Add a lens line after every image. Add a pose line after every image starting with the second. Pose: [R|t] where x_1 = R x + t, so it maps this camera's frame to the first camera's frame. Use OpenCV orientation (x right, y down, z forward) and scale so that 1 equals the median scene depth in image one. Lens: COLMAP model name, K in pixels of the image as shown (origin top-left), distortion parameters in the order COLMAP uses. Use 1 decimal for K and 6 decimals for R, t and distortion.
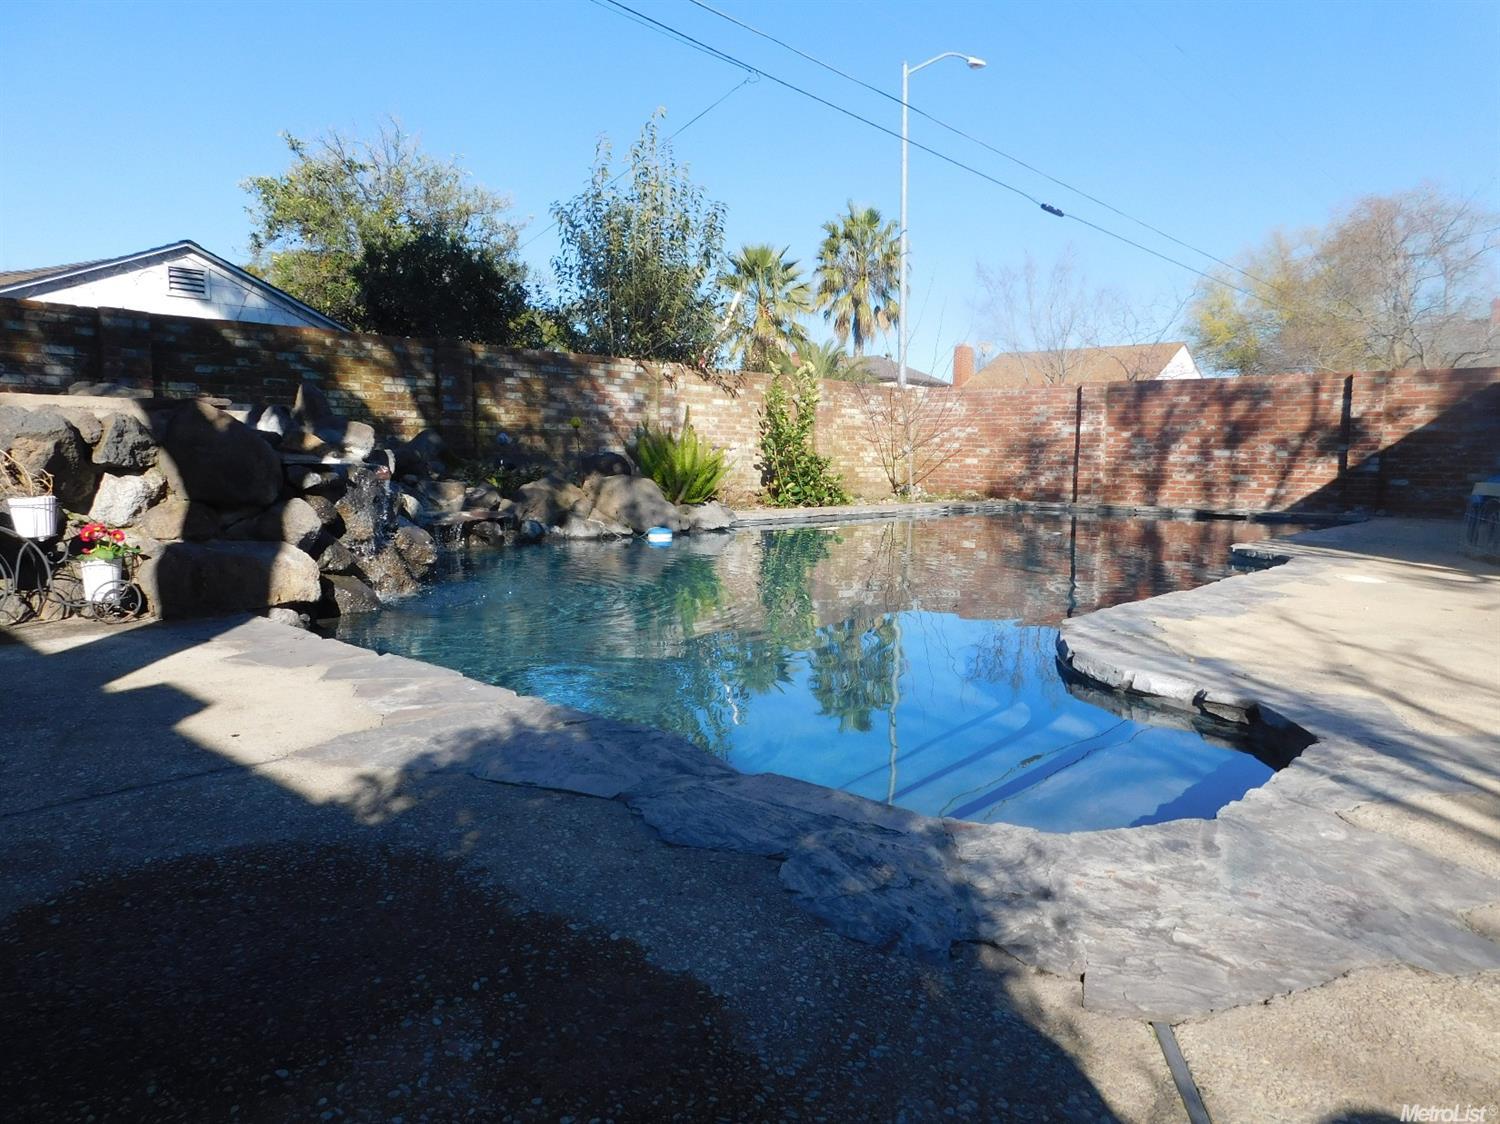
lens RADIAL K [[991.8, 0, 750.0], [0, 991.8, 562.0], [0, 0, 1]] dist [-0.082170, 0.069163]
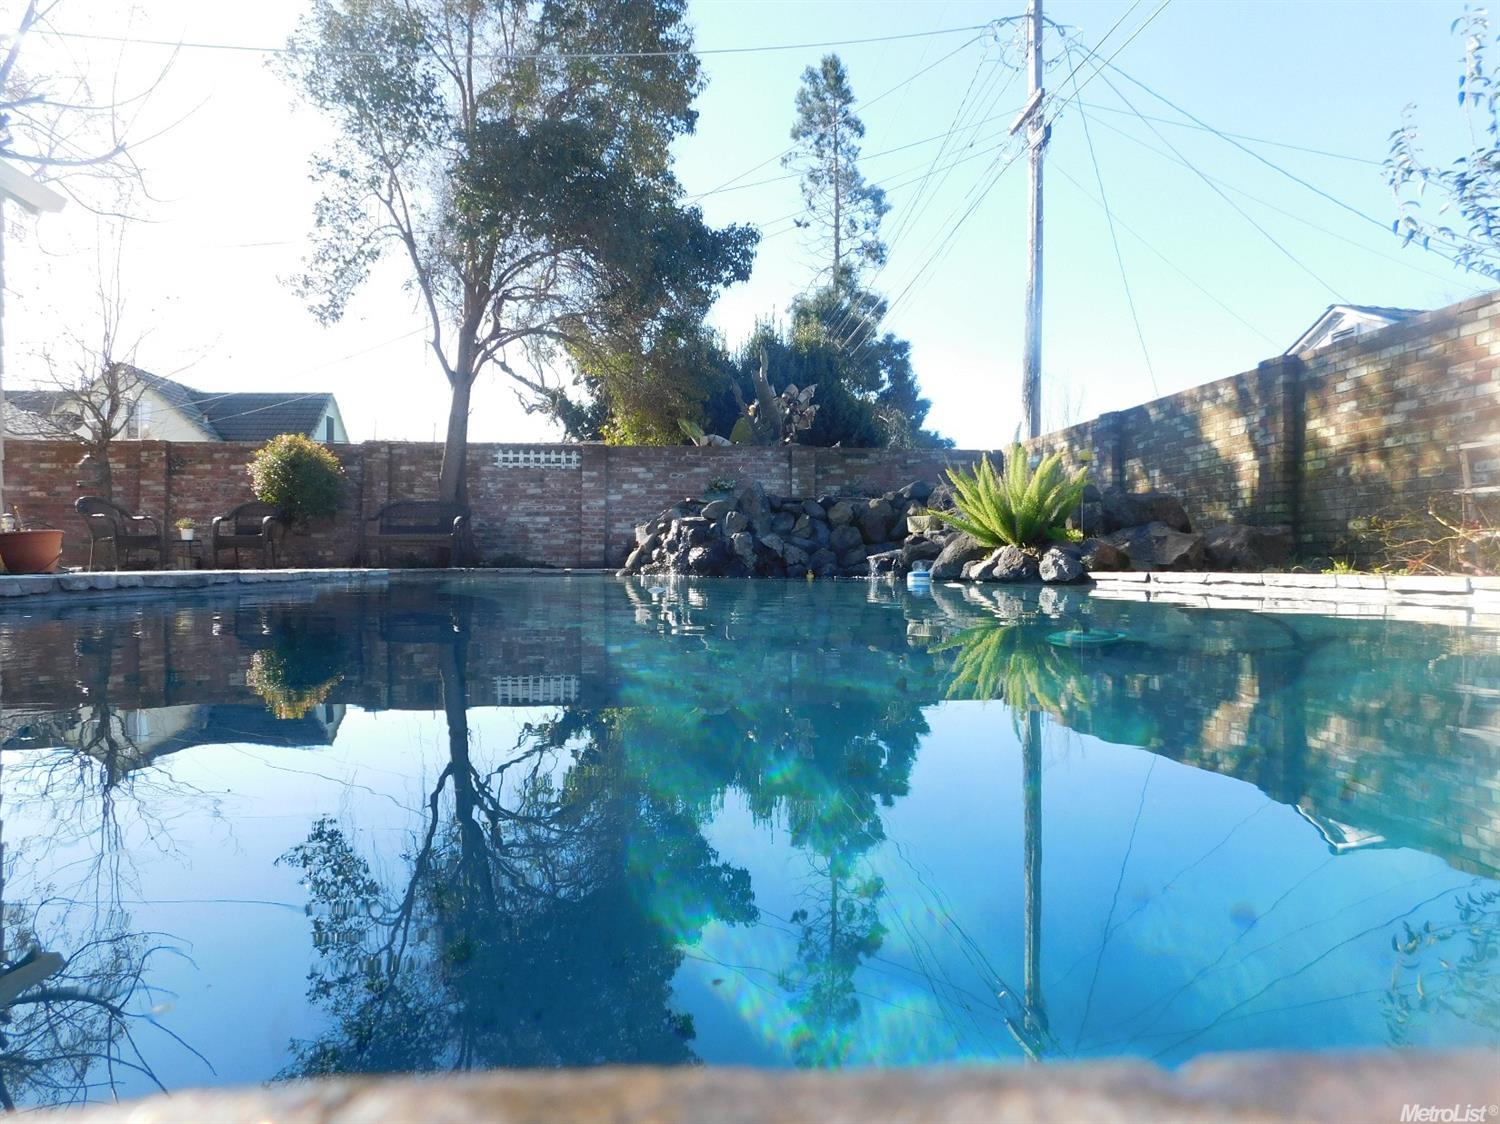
lens RADIAL K [[991.8, 0, 750.0], [0, 991.8, 562.0], [0, 0, 1]] dist [-0.082170, 0.069163]
pose [[-0.654845, -0.010419, -0.755691, 0.541058], [-0.084843, 0.994598, 0.059808, -0.066377], [0.750986, 0.103280, -0.652192, 1.138418]]
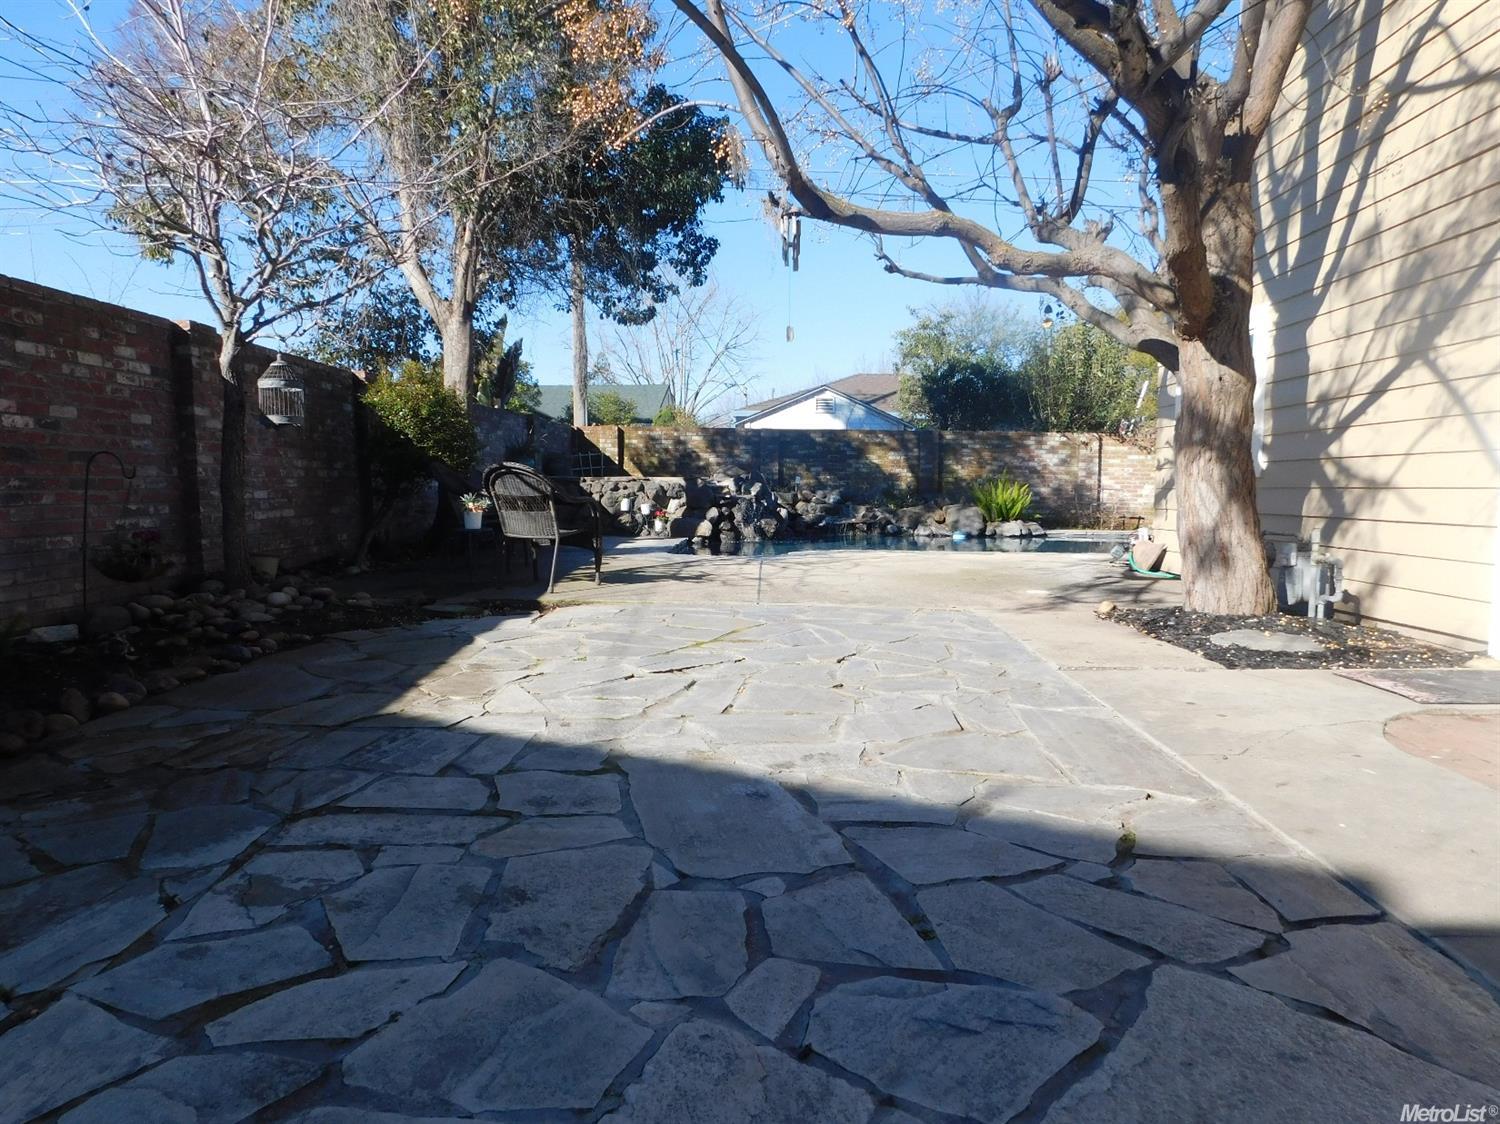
lens RADIAL K [[991.8, 0, 750.0], [0, 991.8, 562.0], [0, 0, 1]] dist [-0.082170, 0.069163]
pose [[0.667615, 0.057511, -0.742282, 0.796673], [-0.081990, 0.996627, 0.003475, 0.037255], [0.739979, 0.058540, 0.670078, -0.432867]]
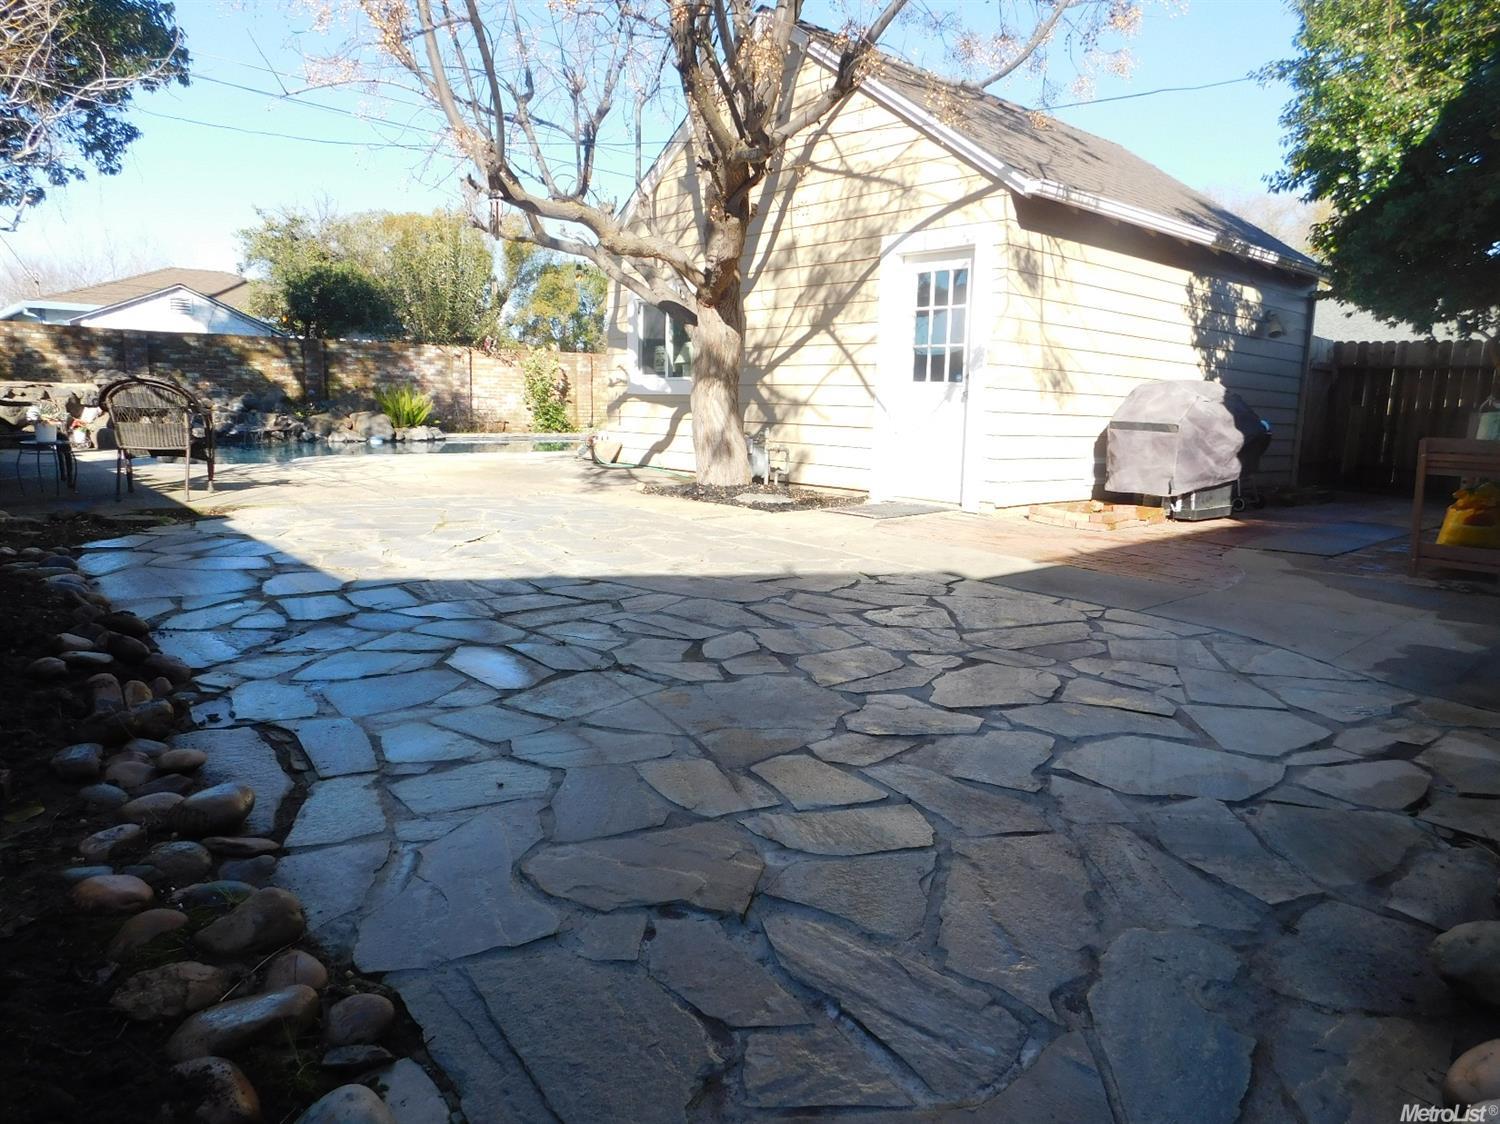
lens RADIAL K [[991.8, 0, 750.0], [0, 991.8, 562.0], [0, 0, 1]] dist [-0.082170, 0.069163]
pose [[0.993736, 0.035897, -0.105829, 0.686729], [-0.029873, 0.997872, 0.057963, 0.061774], [0.107684, -0.054438, 0.992694, -0.724858]]
